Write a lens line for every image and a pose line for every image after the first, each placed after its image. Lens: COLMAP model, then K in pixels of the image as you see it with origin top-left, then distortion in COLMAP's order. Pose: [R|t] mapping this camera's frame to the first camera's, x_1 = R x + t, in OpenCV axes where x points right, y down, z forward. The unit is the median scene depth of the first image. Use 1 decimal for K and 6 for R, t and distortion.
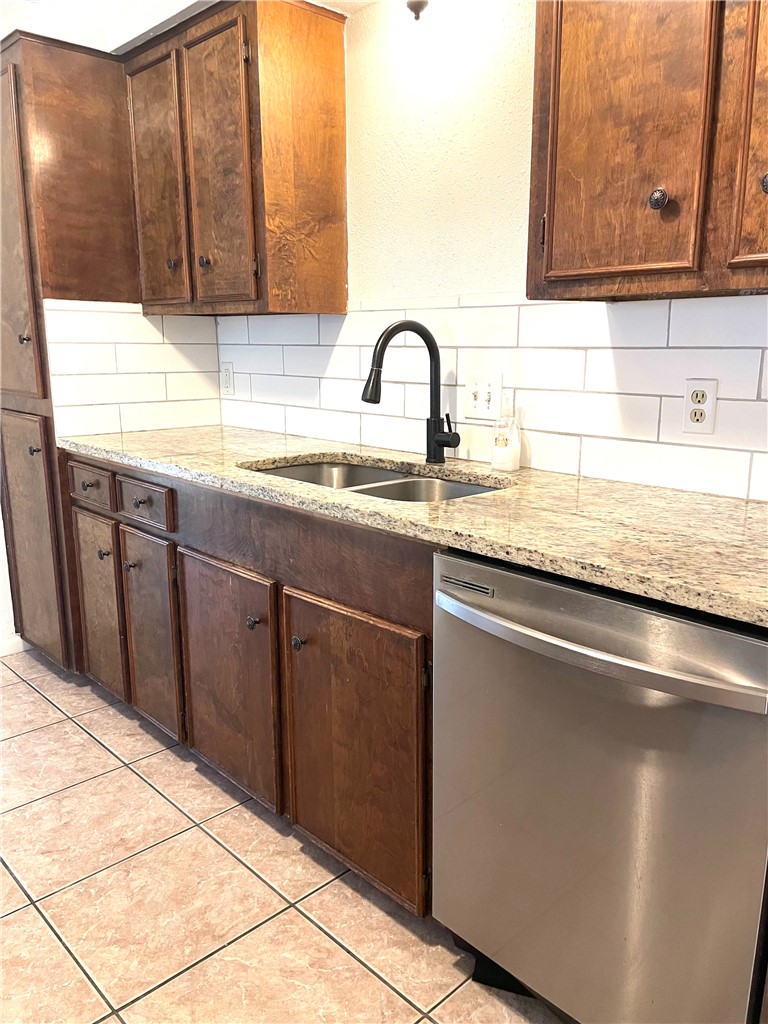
lens RADIAL K [[788.5, 0, 411.8], [0, 788.5, 517.8], [0, 0, 1]] dist [0.056934, -0.061119]
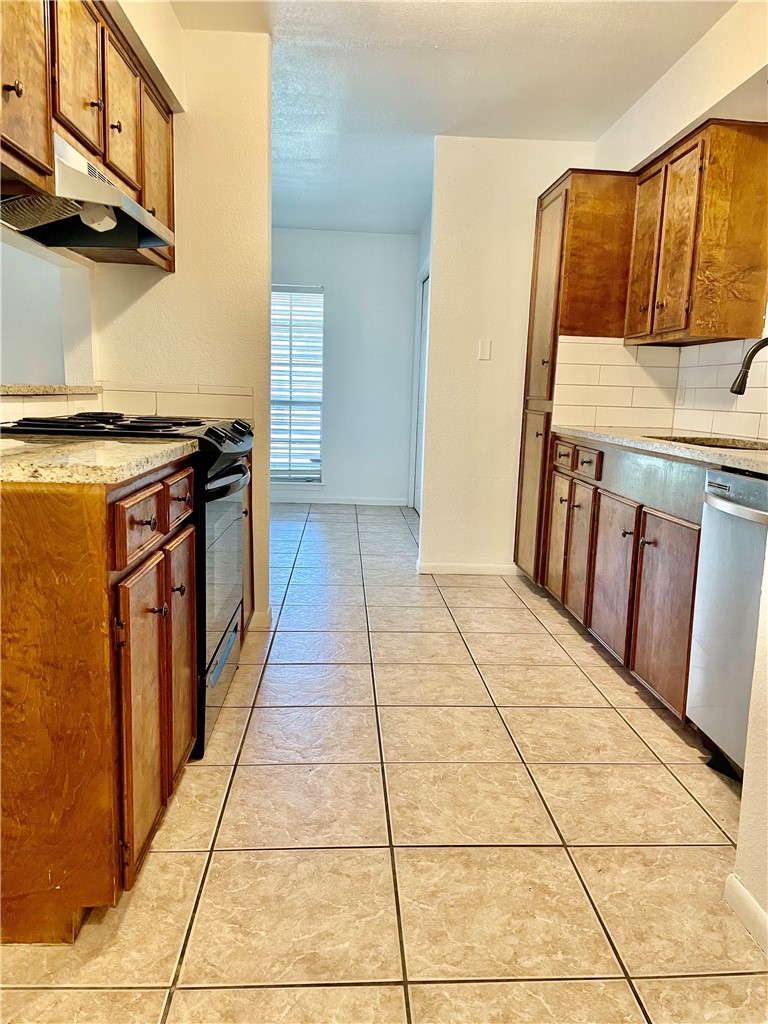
lens RADIAL K [[788.5, 0, 386.1], [0, 788.5, 510.9], [0, 0, 1]] dist [0.056934, -0.061119]
pose [[0.754156, 0.119399, -0.645749, 0.332426], [-0.172348, 0.984849, -0.019182, 0.154189], [0.633675, 0.125760, 0.763309, -0.358698]]
